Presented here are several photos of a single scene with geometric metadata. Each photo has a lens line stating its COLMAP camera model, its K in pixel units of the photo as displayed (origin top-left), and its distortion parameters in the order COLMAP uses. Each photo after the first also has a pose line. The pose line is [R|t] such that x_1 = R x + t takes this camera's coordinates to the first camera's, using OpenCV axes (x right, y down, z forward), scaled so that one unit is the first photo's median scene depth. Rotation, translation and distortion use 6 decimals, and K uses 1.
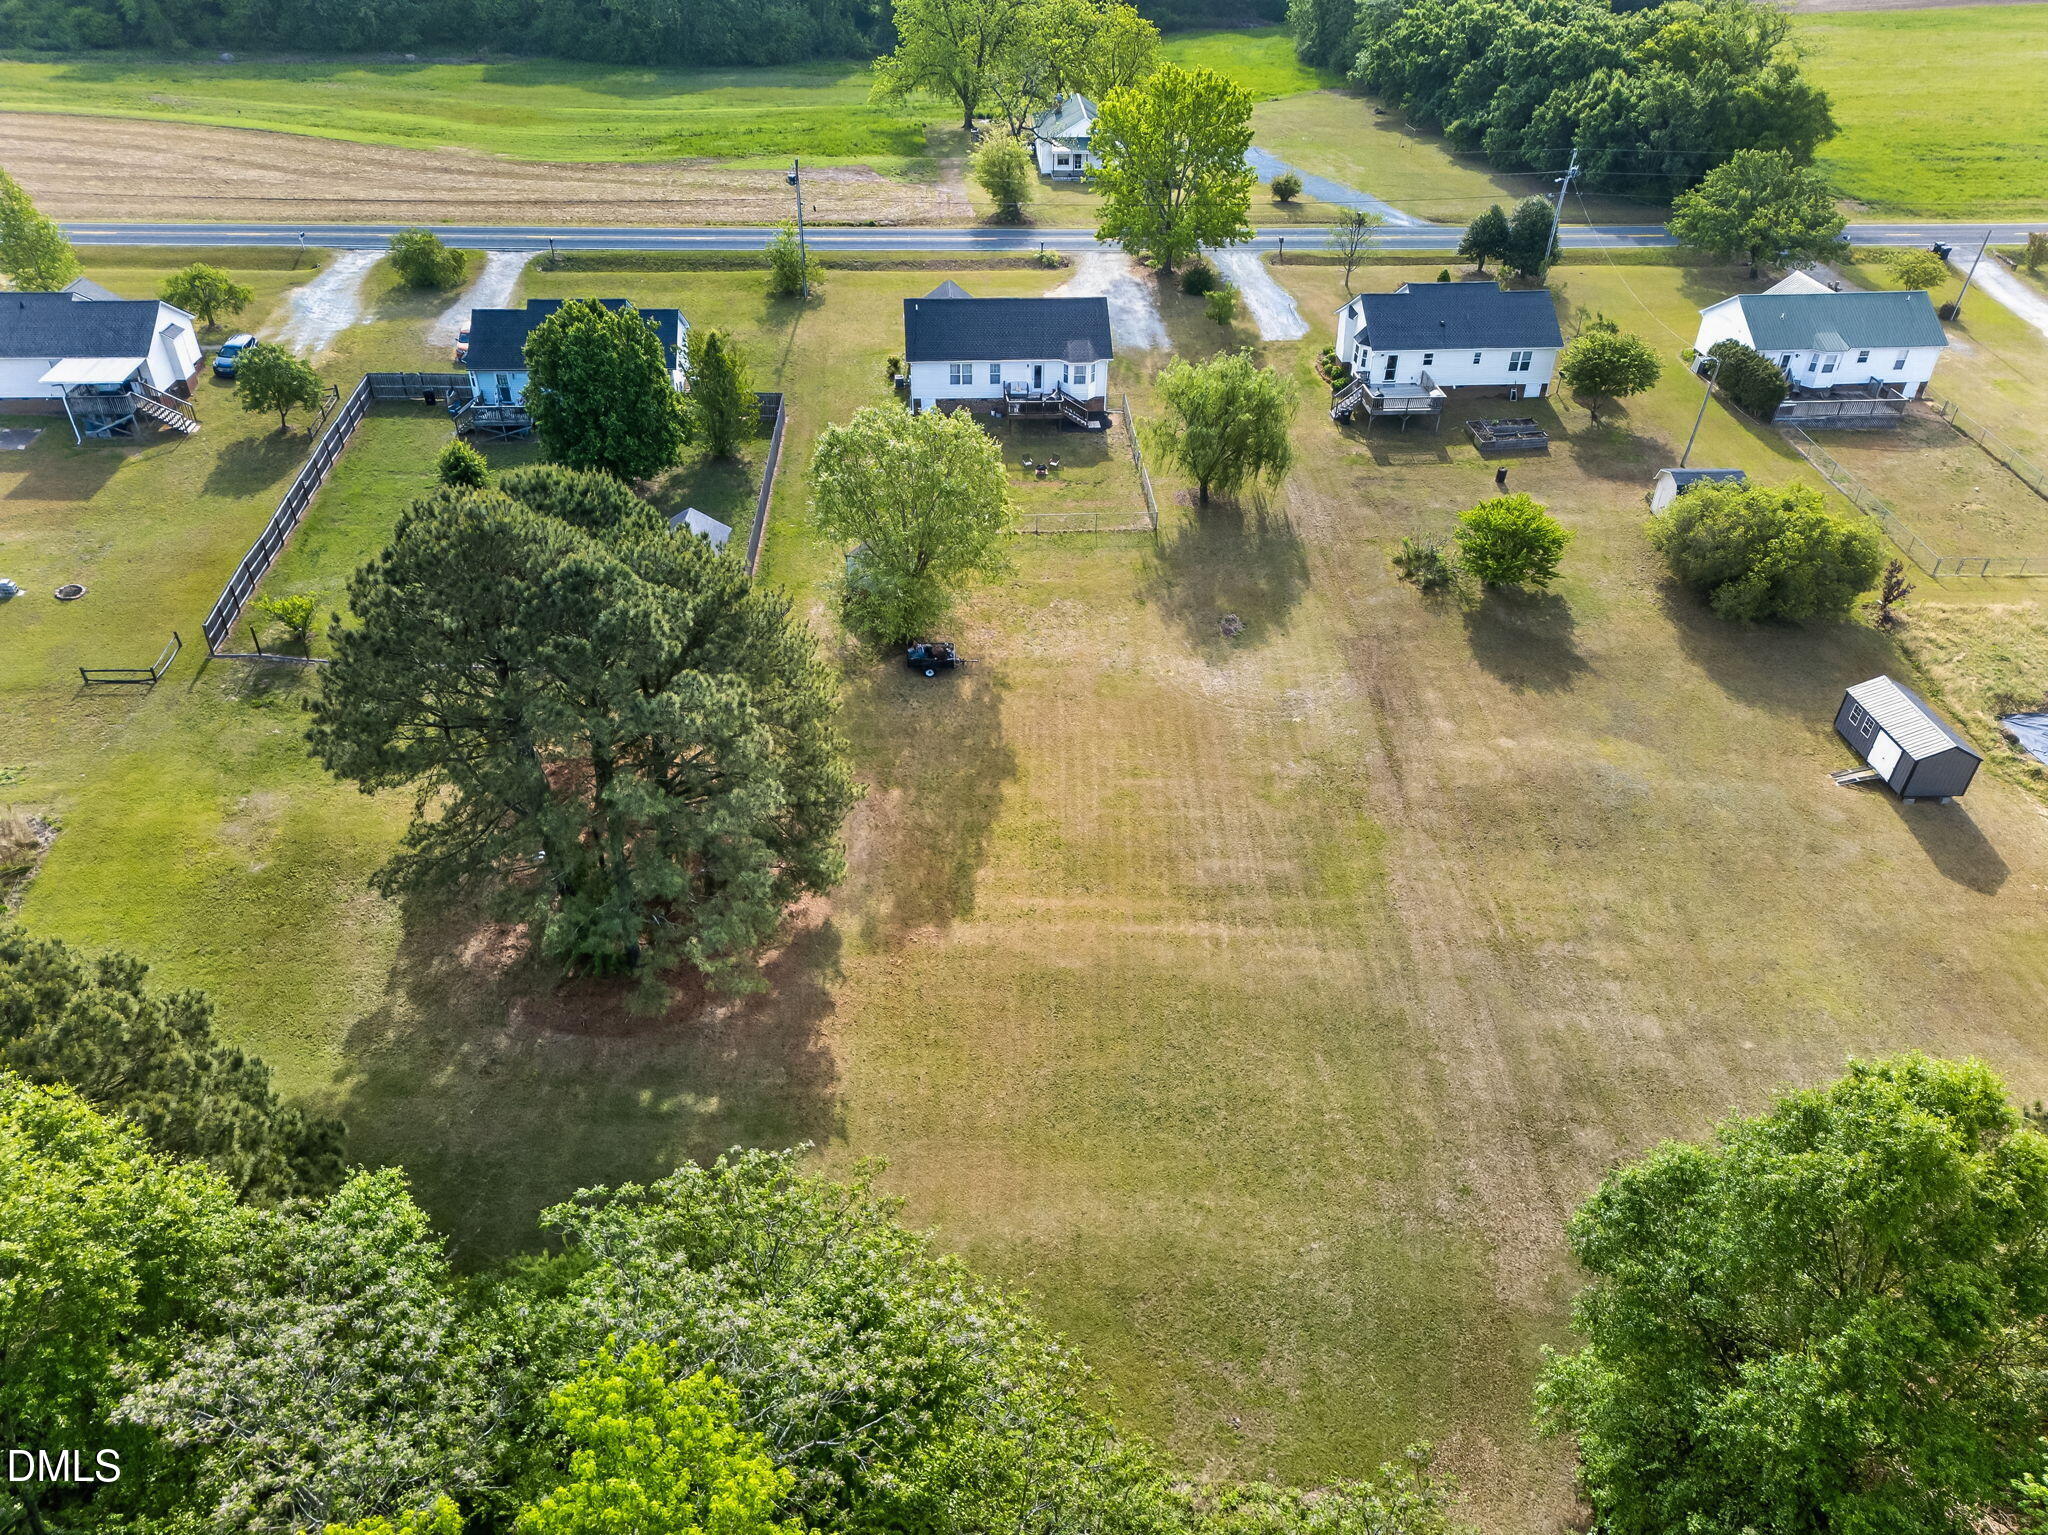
lens RADIAL K [[1358.8, 0, 1024.0], [0, 1358.8, 767.5], [0, 0, 1]] dist [0.079256, -0.060573]
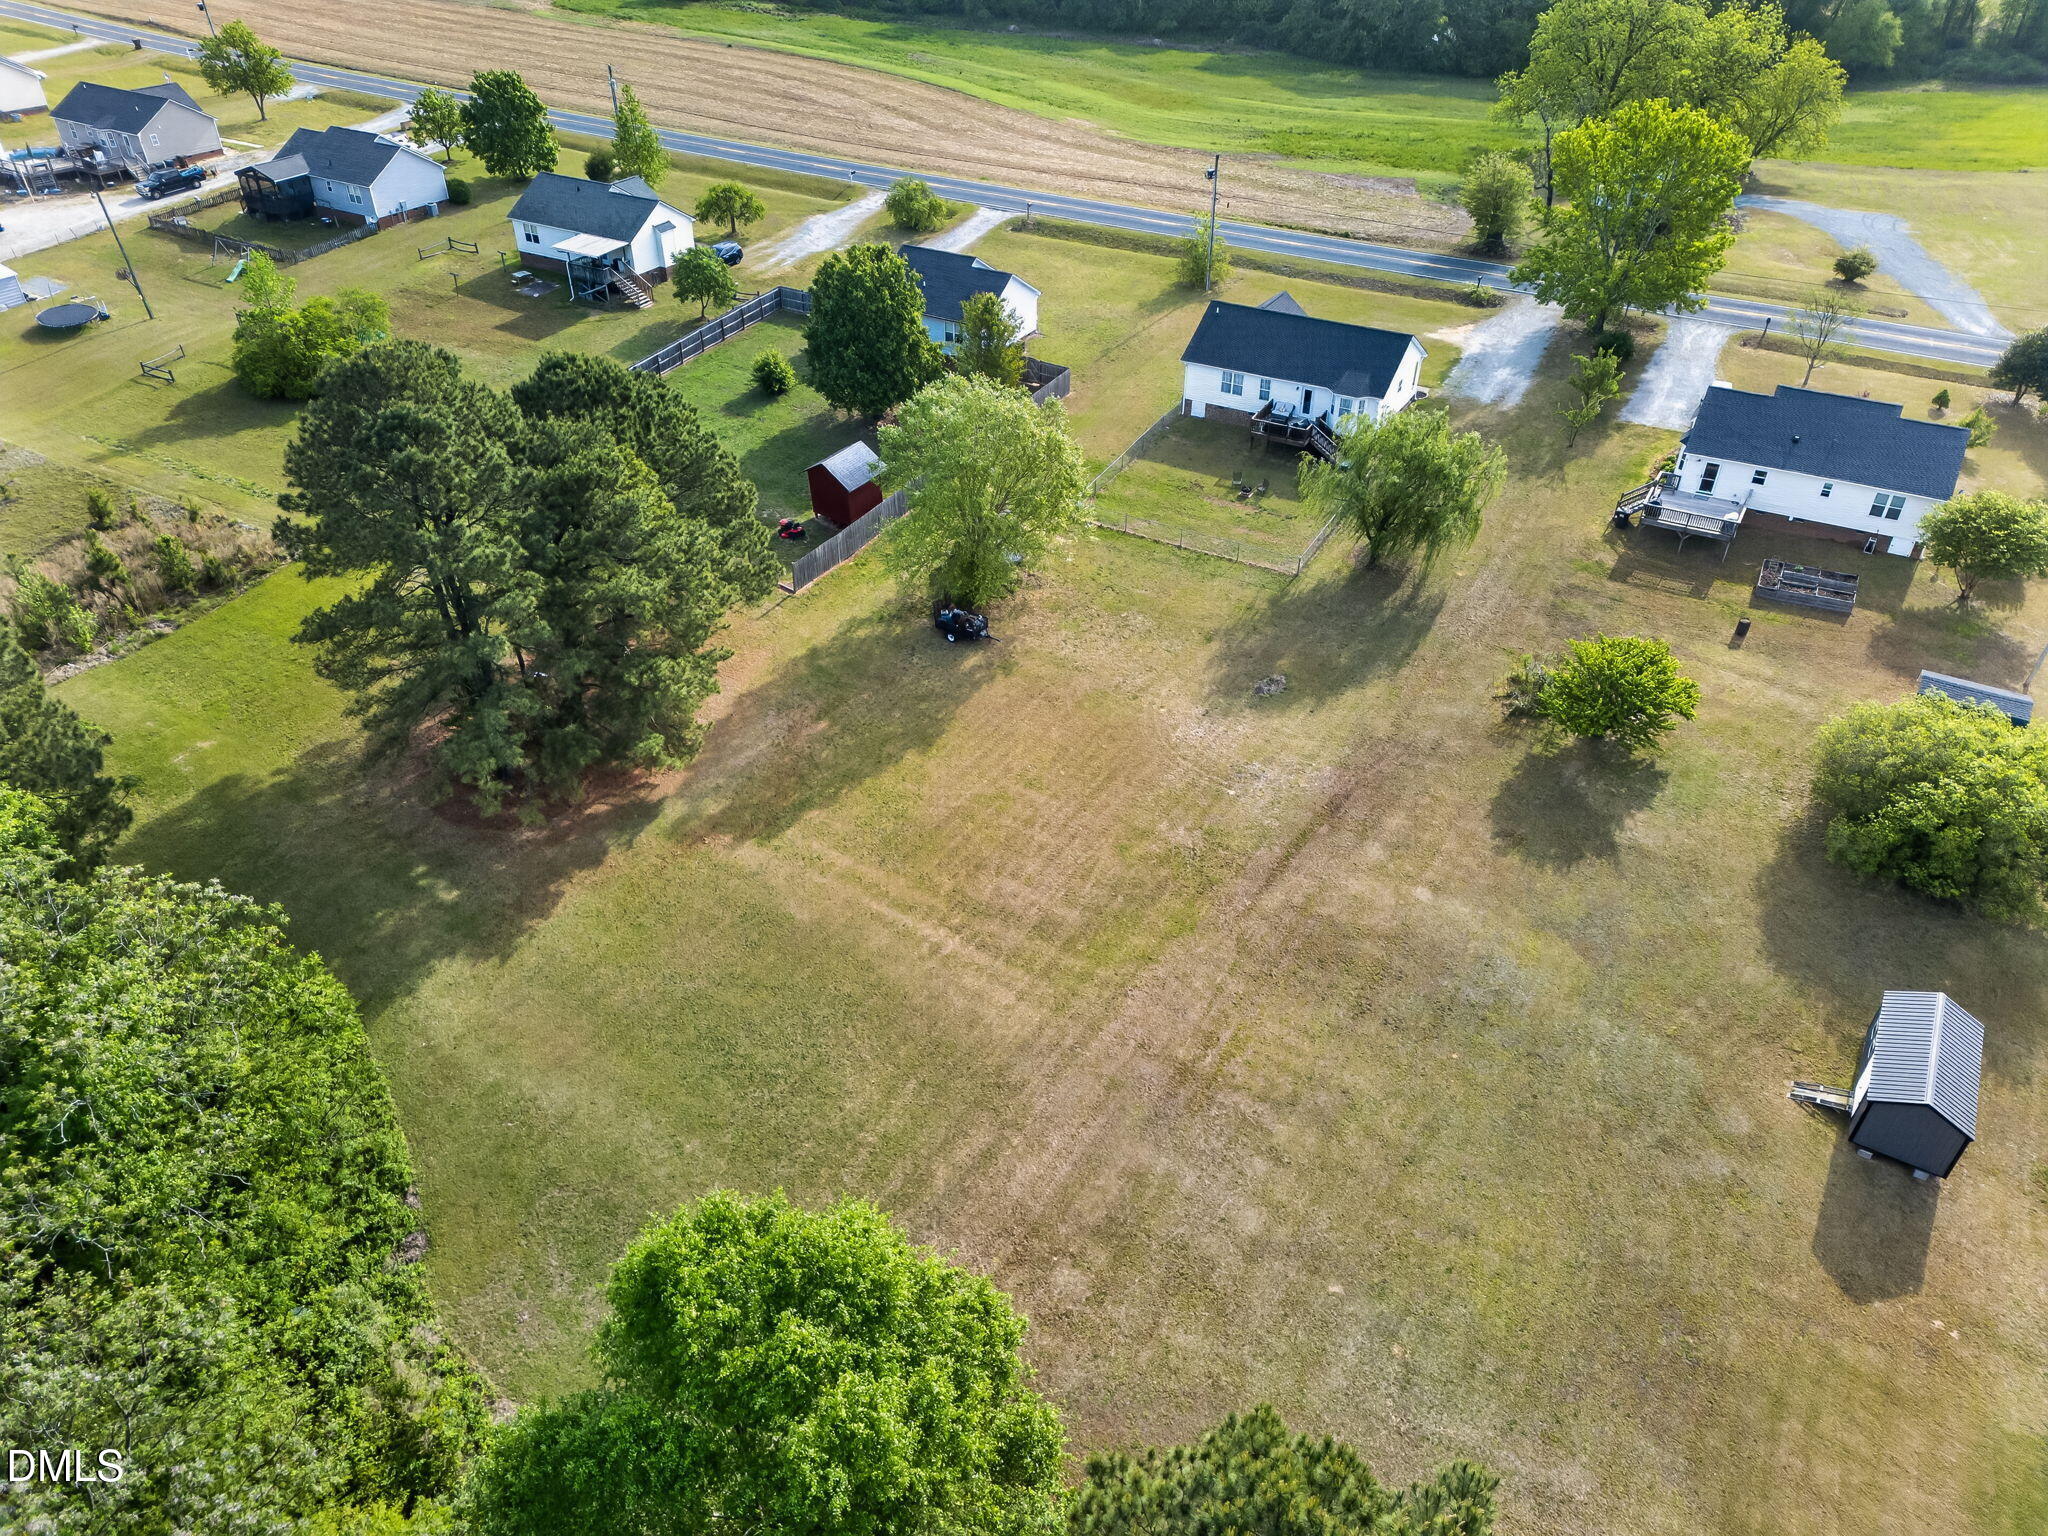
lens RADIAL K [[1358.8, 0, 1024.0], [0, 1358.8, 768.0], [0, 0, 1]] dist [0.079256, -0.060573]
pose [[0.838017, 0.321200, -0.441088, 0.348887], [-0.323287, 0.943493, 0.072844, -0.052245], [0.439561, 0.081553, 0.894503, 0.084217]]
